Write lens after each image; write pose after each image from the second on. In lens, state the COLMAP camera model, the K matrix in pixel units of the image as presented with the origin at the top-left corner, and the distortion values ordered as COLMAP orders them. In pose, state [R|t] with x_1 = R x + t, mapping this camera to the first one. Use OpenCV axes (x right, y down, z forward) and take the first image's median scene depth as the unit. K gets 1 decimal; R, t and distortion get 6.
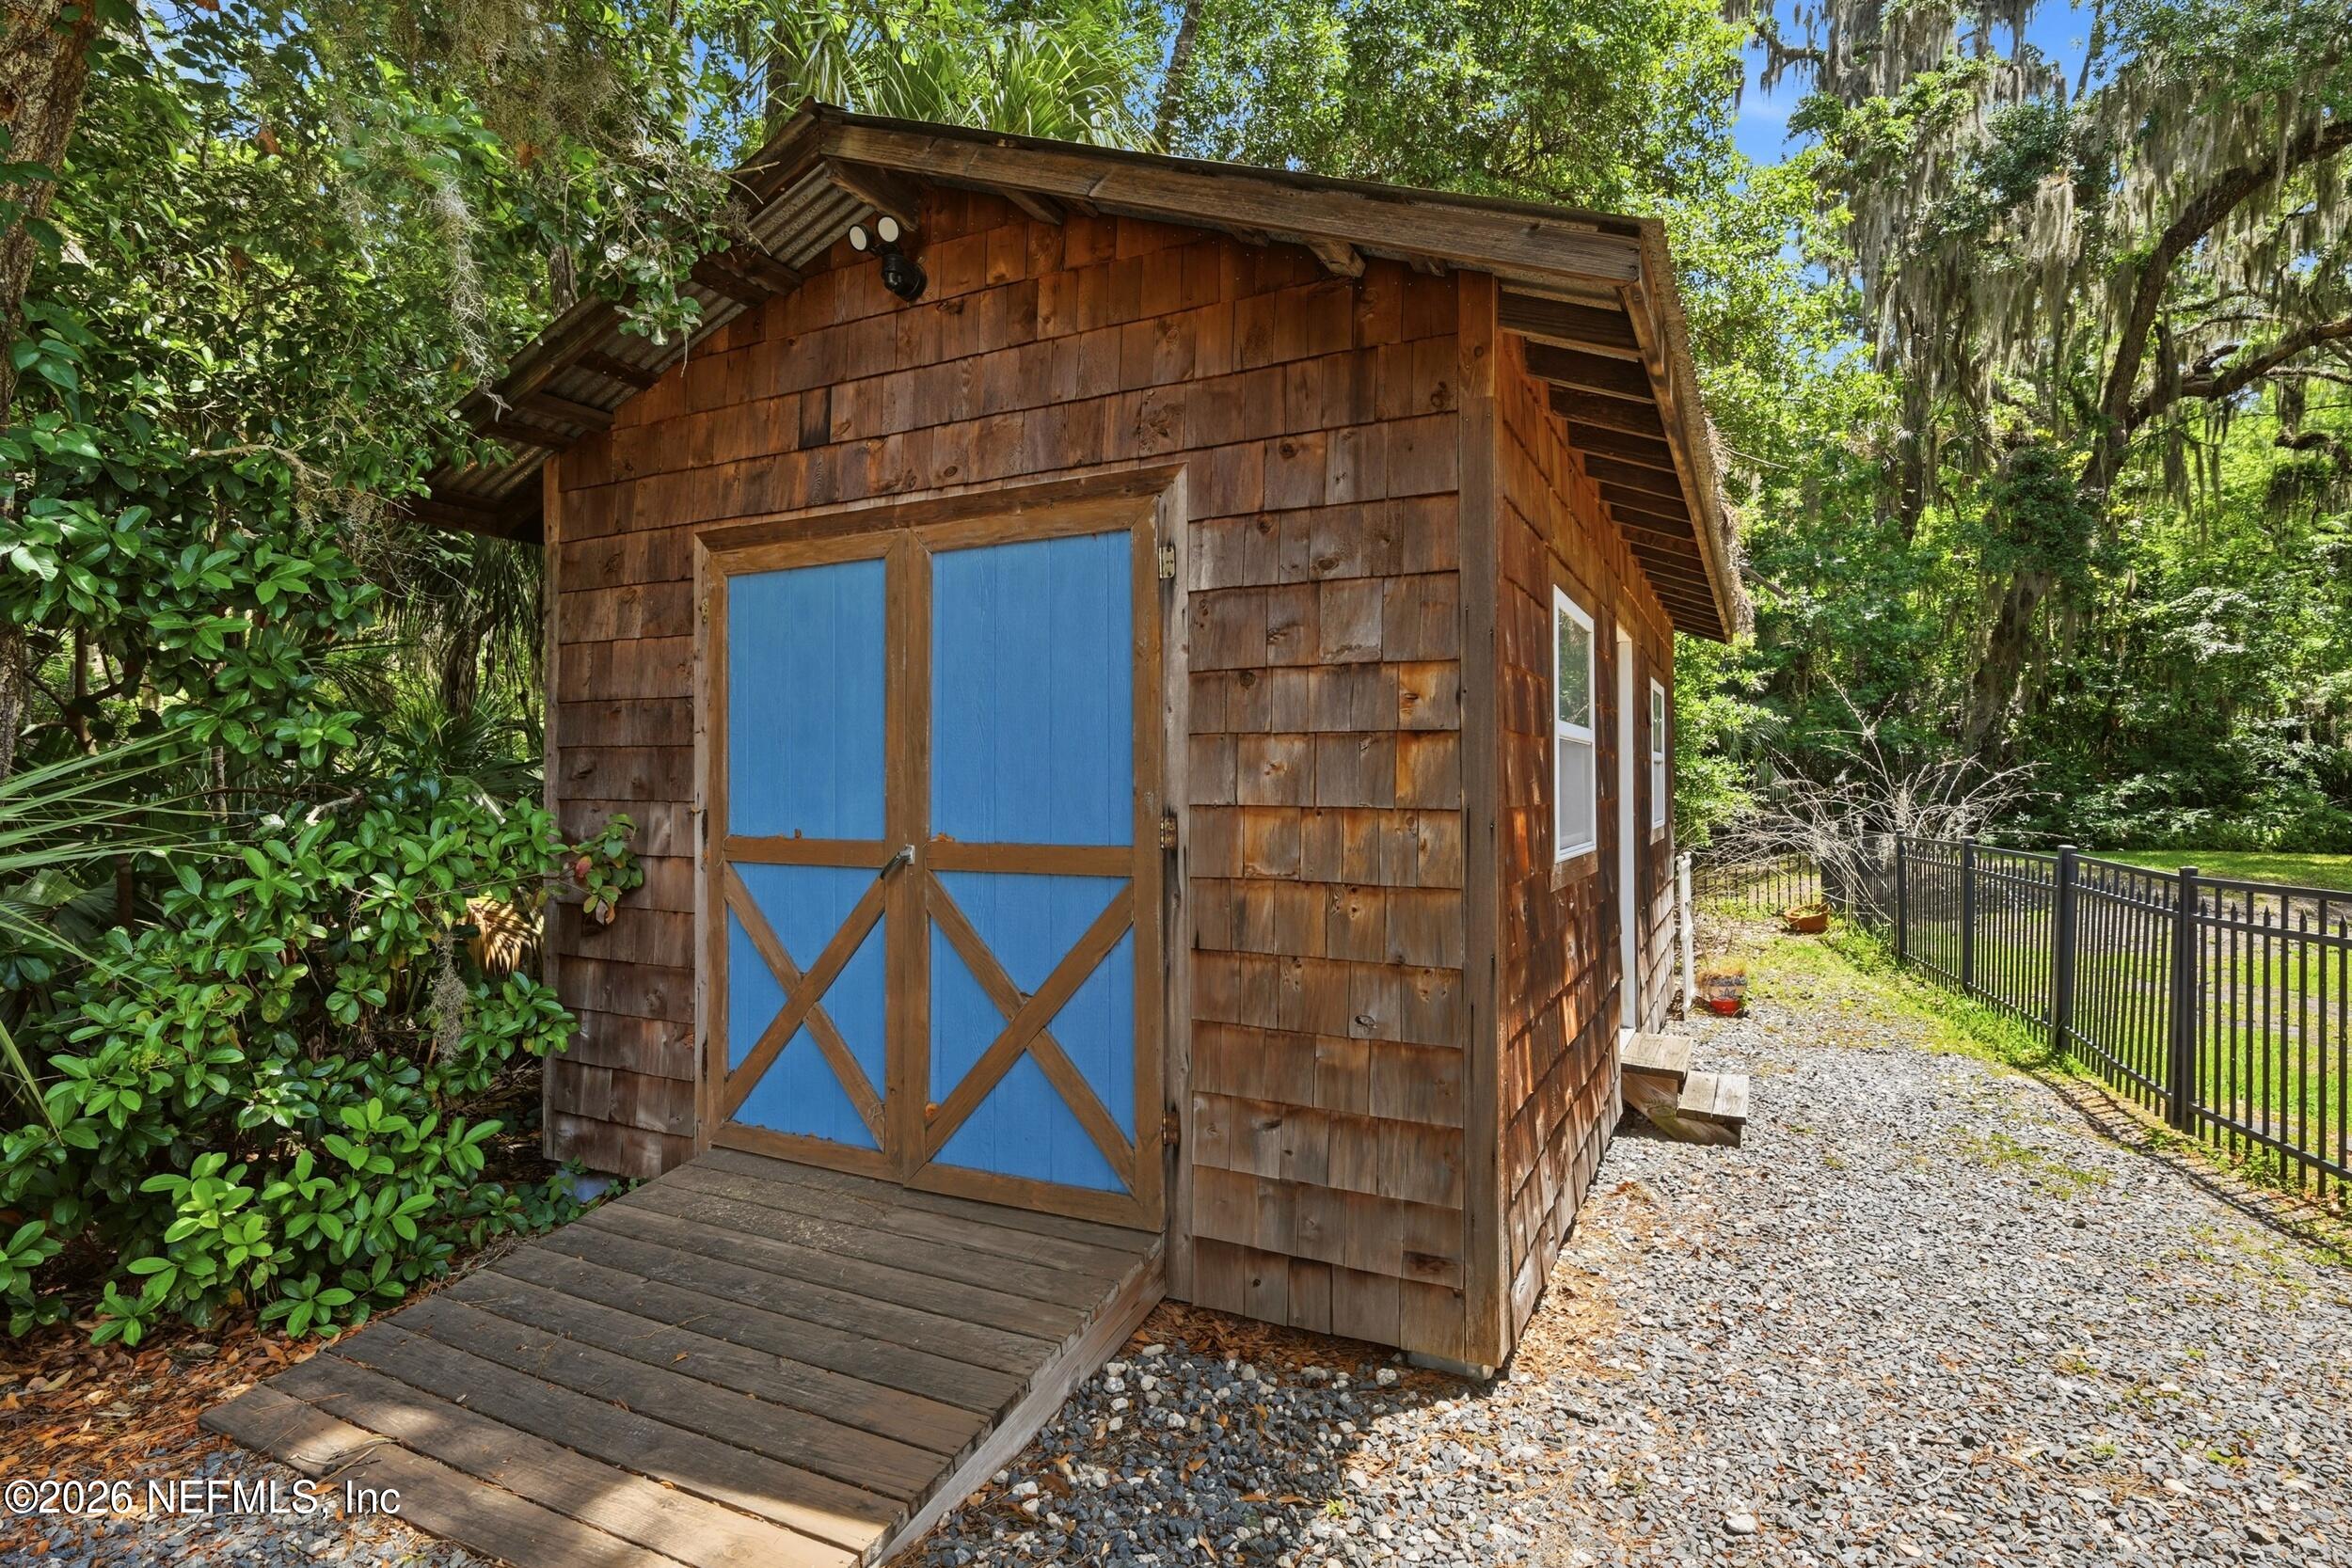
lens RADIAL K [[1192.5, 0, 1194.0], [0, 1192.5, 781.3], [0, 0, 1]] dist [-0.003571, -0.000896]
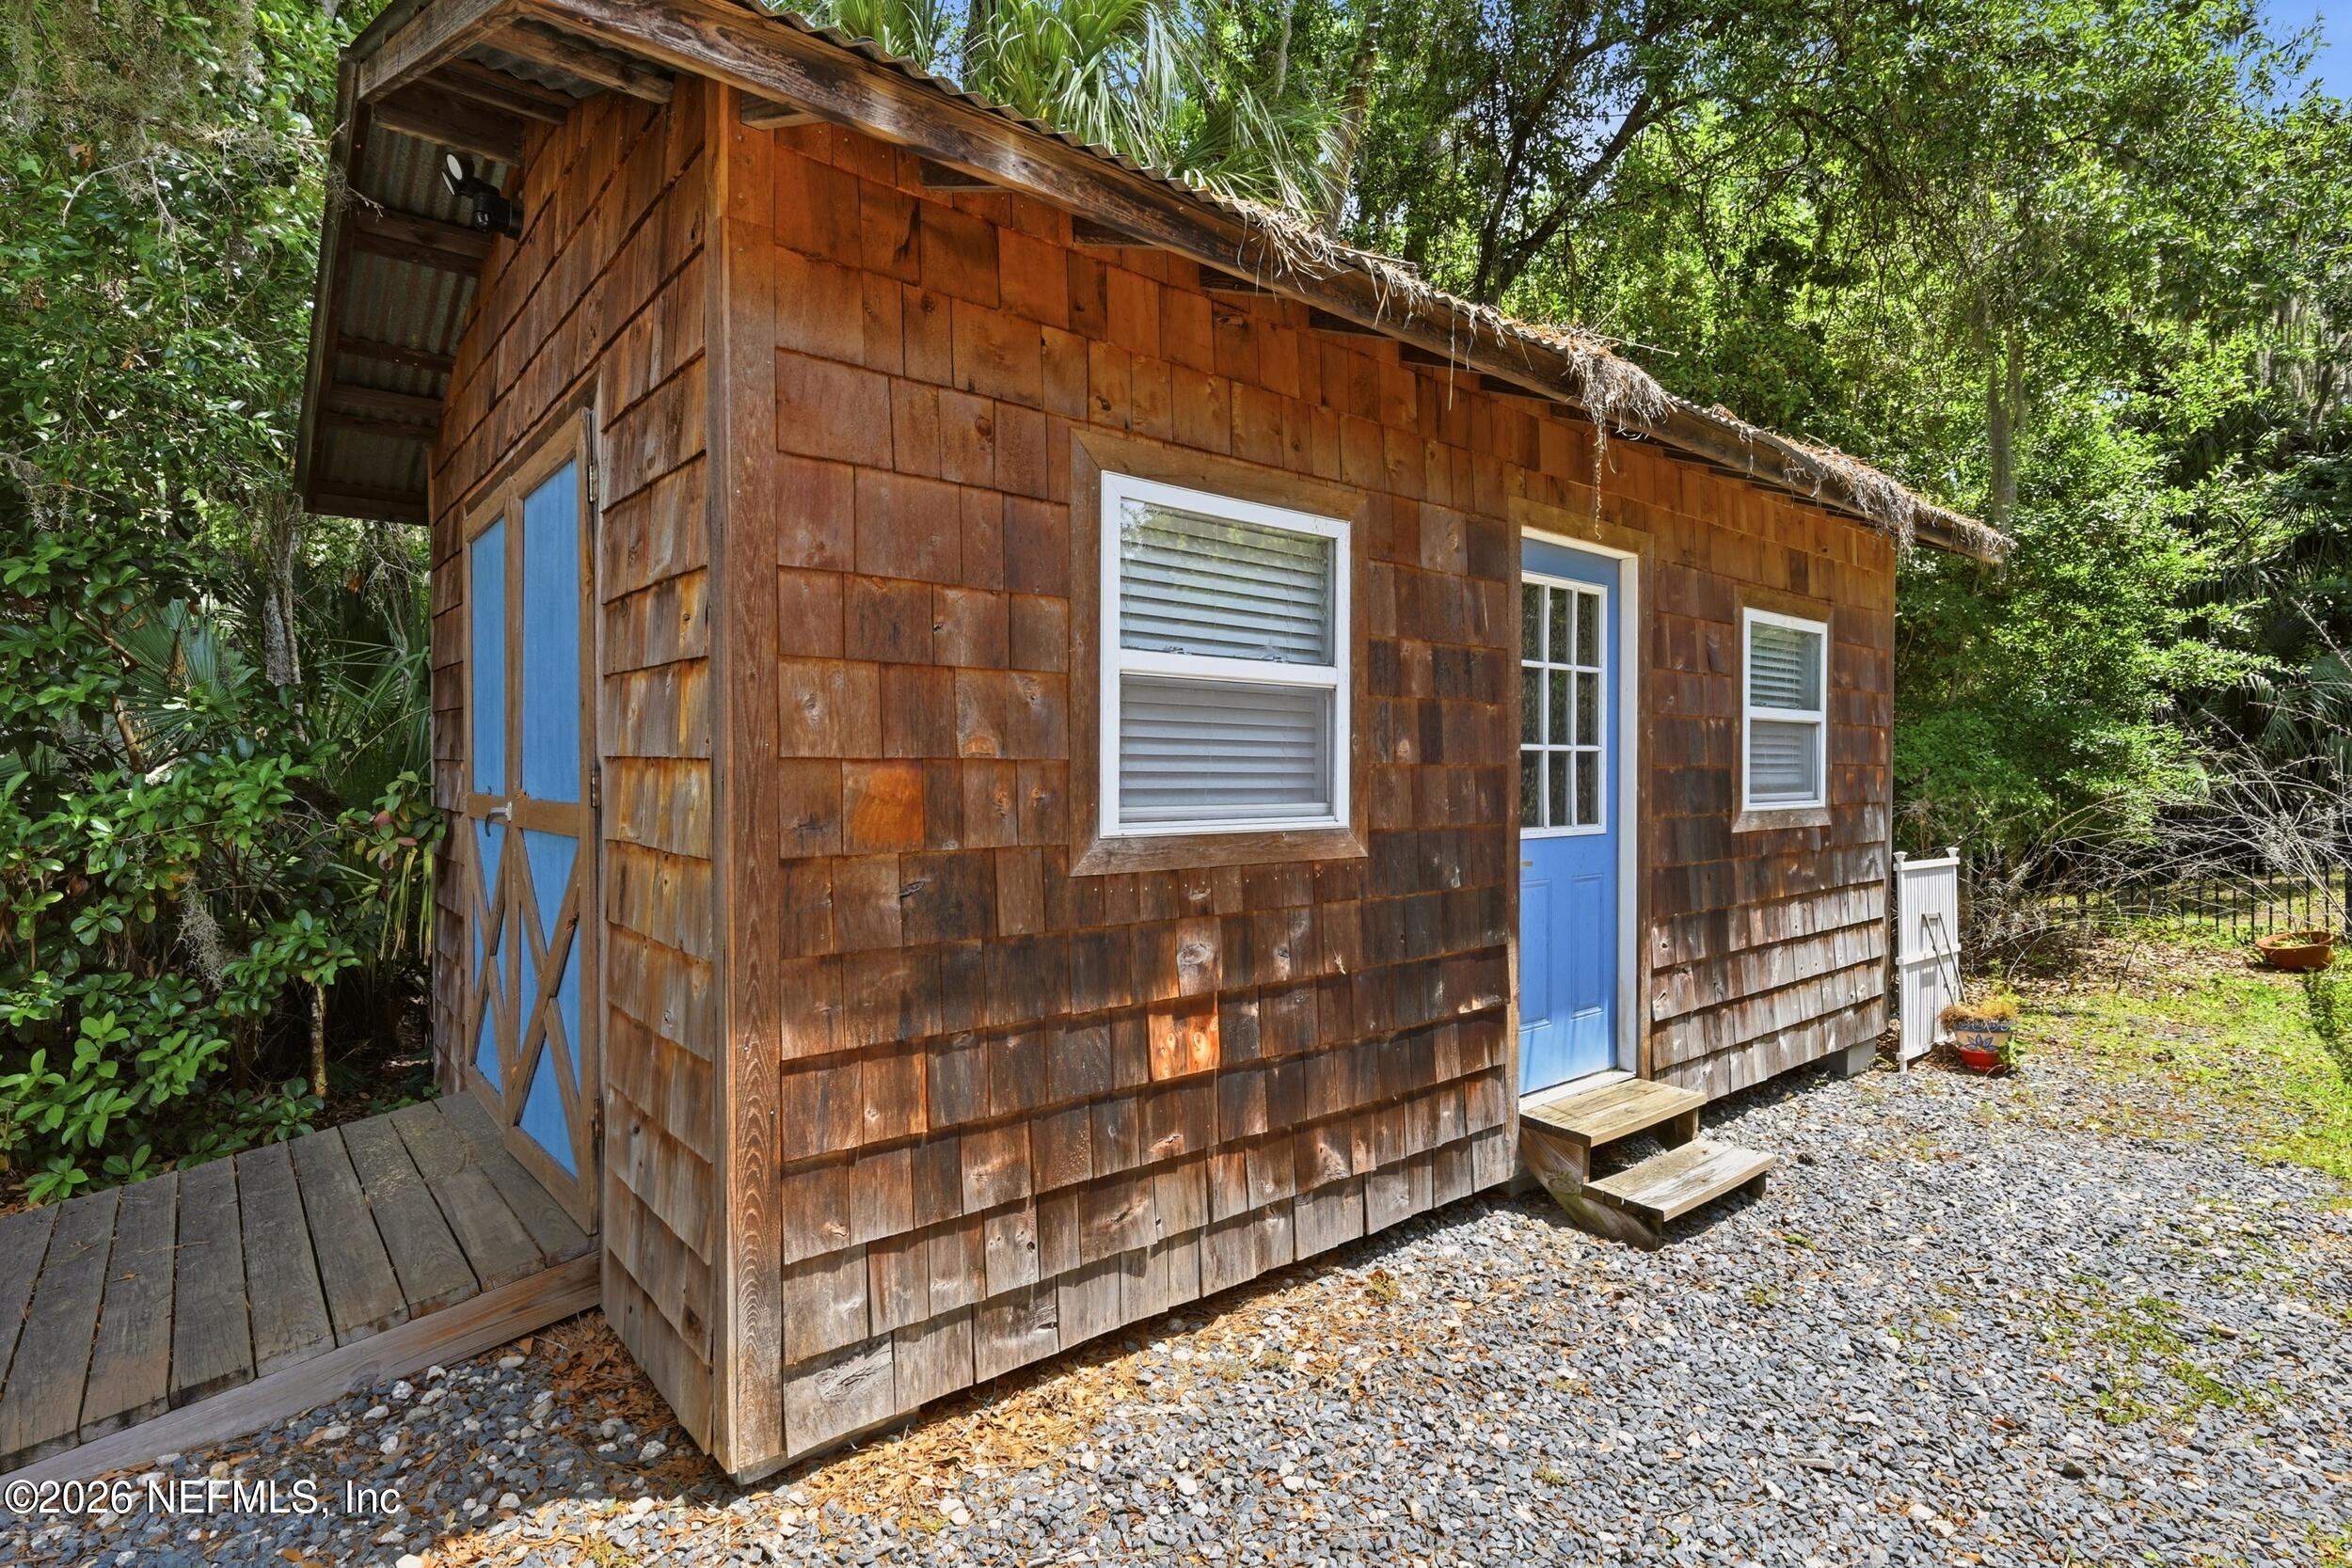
lens RADIAL K [[1192.5, 0, 1179.6], [0, 1192.5, 784.2], [0, 0, 1]] dist [-0.003571, -0.000896]
pose [[0.917067, 0.007931, -0.398655, 0.507789], [-0.001547, 0.999865, 0.016334, 0.017451], [0.398731, -0.014363, 0.916956, 0.250652]]
